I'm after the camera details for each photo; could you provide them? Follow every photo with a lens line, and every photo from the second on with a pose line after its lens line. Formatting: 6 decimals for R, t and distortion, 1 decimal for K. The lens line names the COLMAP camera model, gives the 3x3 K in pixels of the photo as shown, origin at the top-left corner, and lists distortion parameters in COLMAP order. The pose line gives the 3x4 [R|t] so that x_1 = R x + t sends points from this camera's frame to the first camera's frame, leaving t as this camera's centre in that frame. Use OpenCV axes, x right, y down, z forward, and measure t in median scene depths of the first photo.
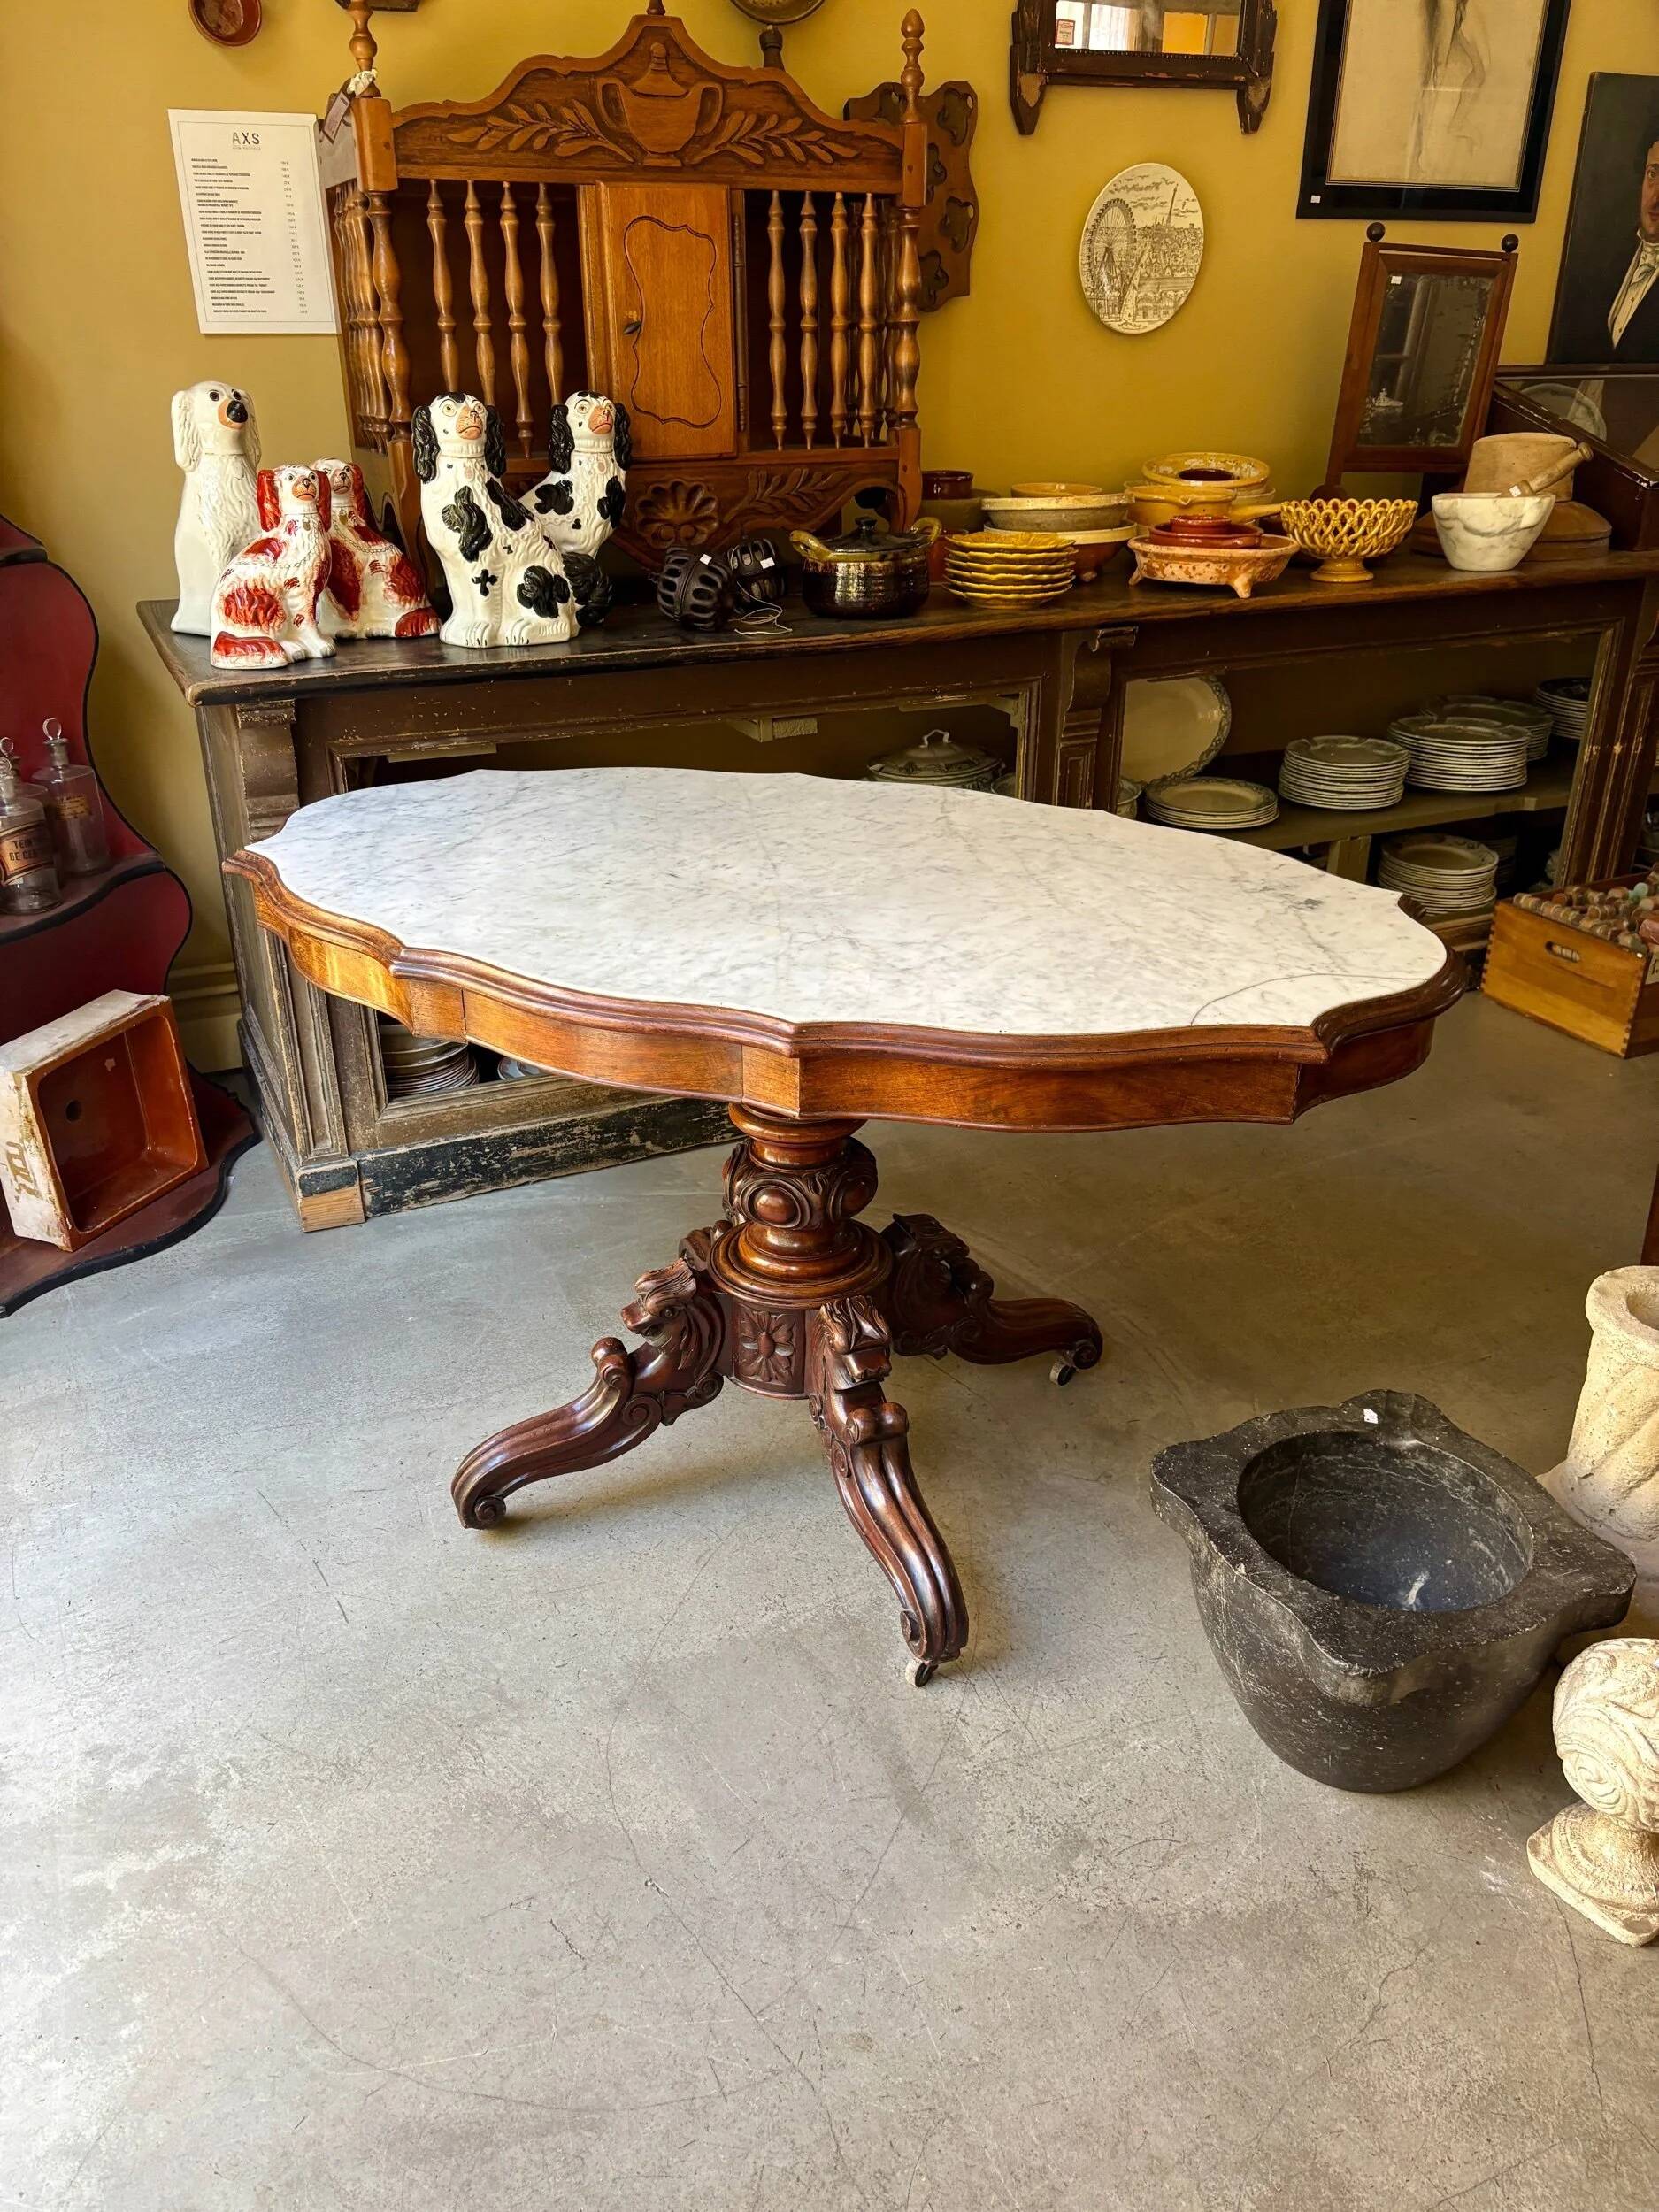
lens RADIAL K [[1675.2, 0, 829.5], [0, 1675.2, 1106.0], [0, 0, 1]] dist [0.039932, -0.040483]
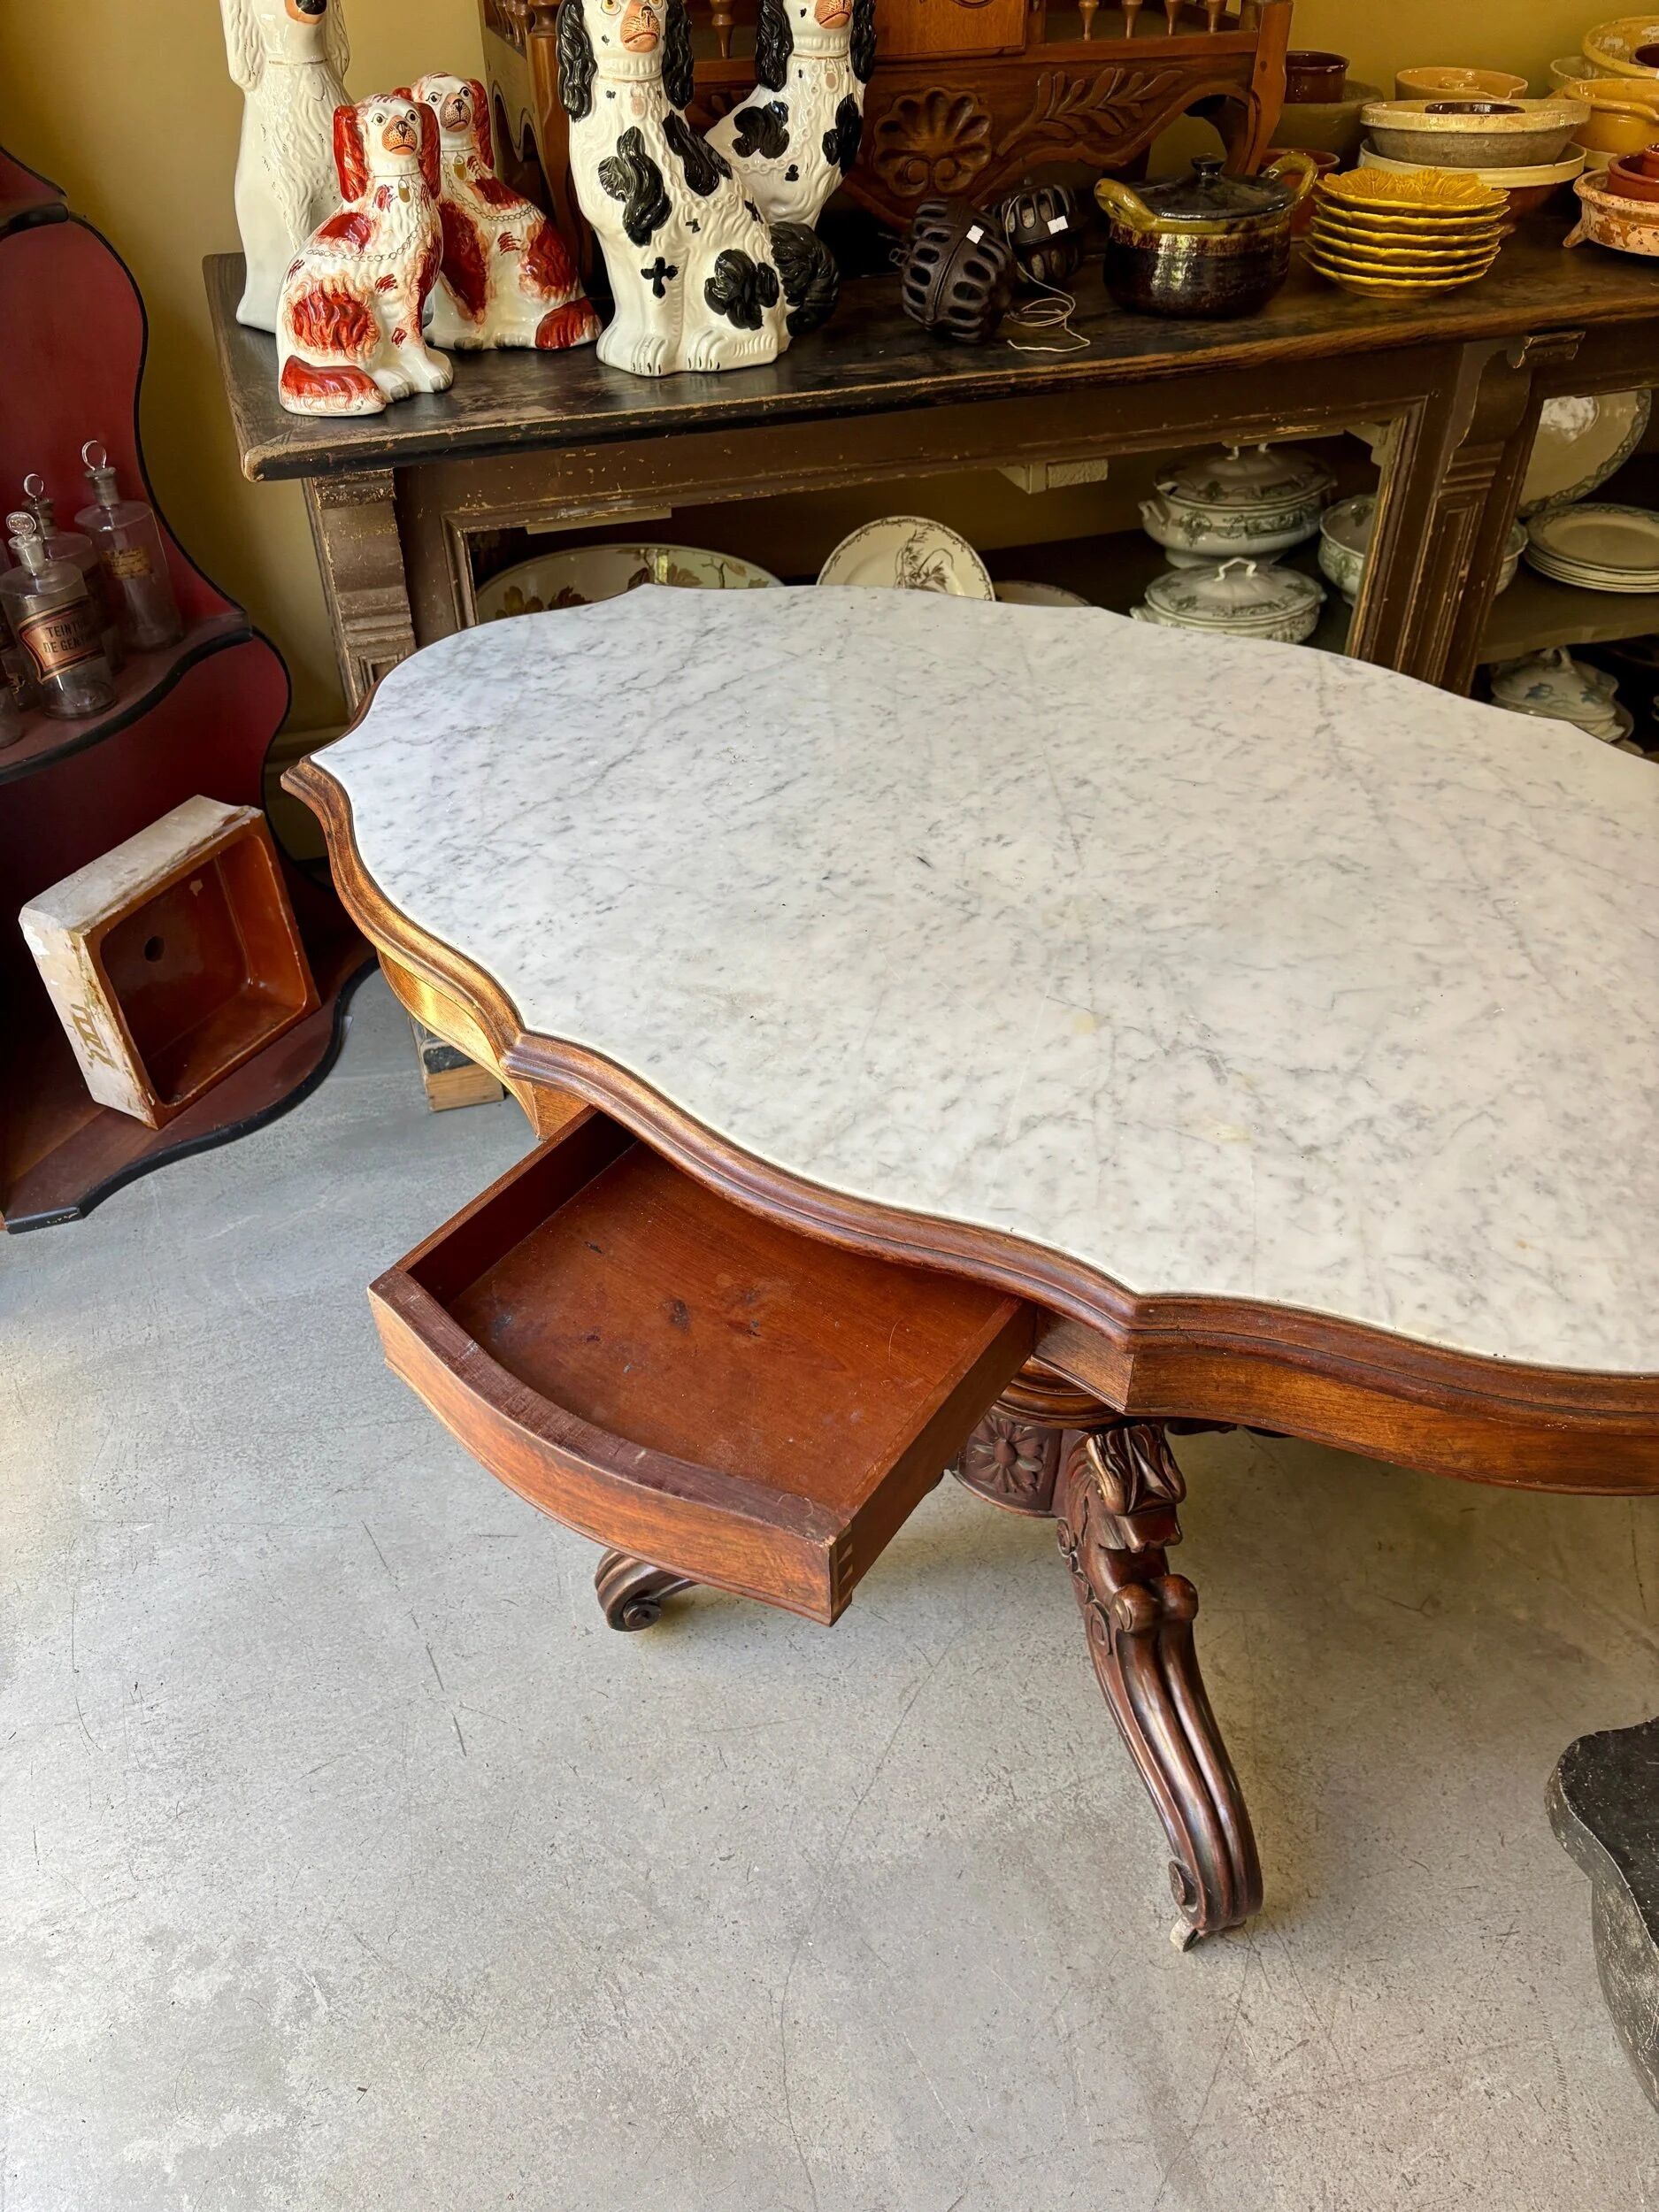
lens RADIAL K [[1678.3, 0, 835.9], [0, 1678.3, 1117.7], [0, 0, 1]] dist [0.046747, -0.058312]
pose [[0.993941, 0.068143, -0.086247, -0.049033], [-0.044341, 0.966540, 0.252655, -0.158035], [0.100578, -0.247300, 0.963705, 0.252272]]
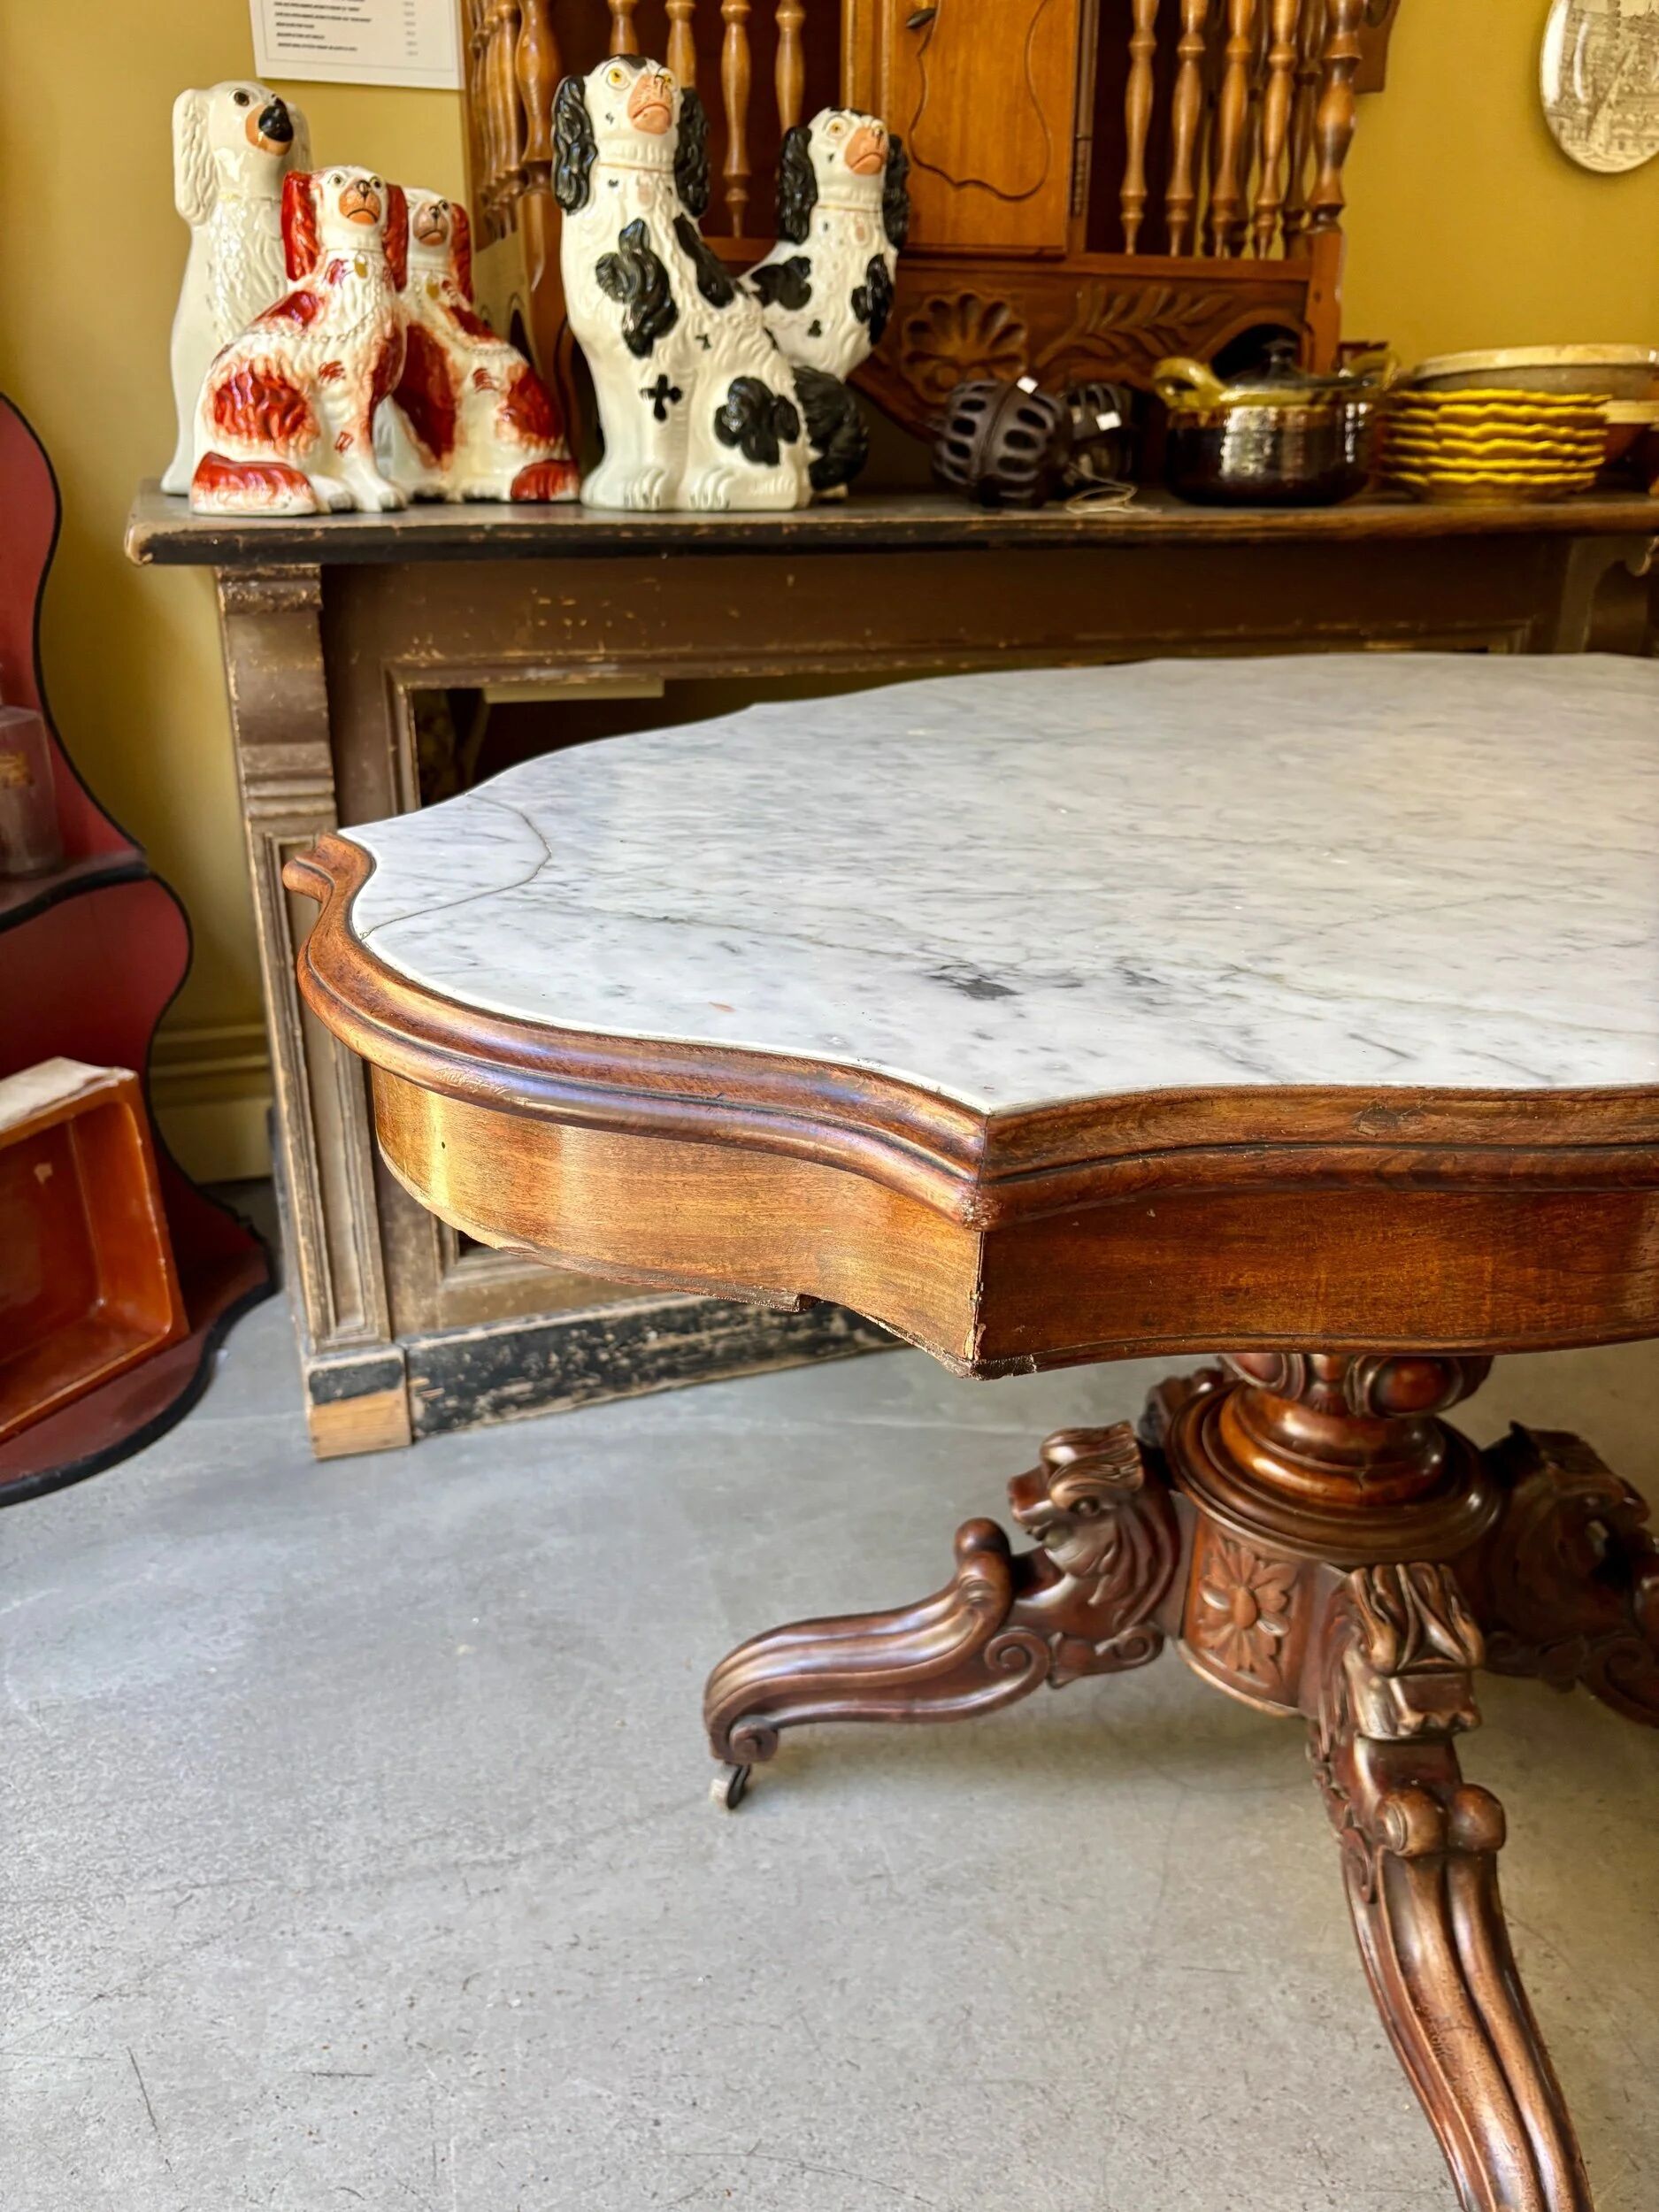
lens RADIAL K [[1687.4, 0, 820.3], [0, 1687.4, 1123.1], [0, 0, 1]] dist [0.037785, -0.051677]
pose [[0.995320, 0.047802, -0.083979, -0.089699], [-0.051232, 0.997918, -0.039173, -0.038753], [0.081931, 0.043292, 0.995697, 0.436324]]
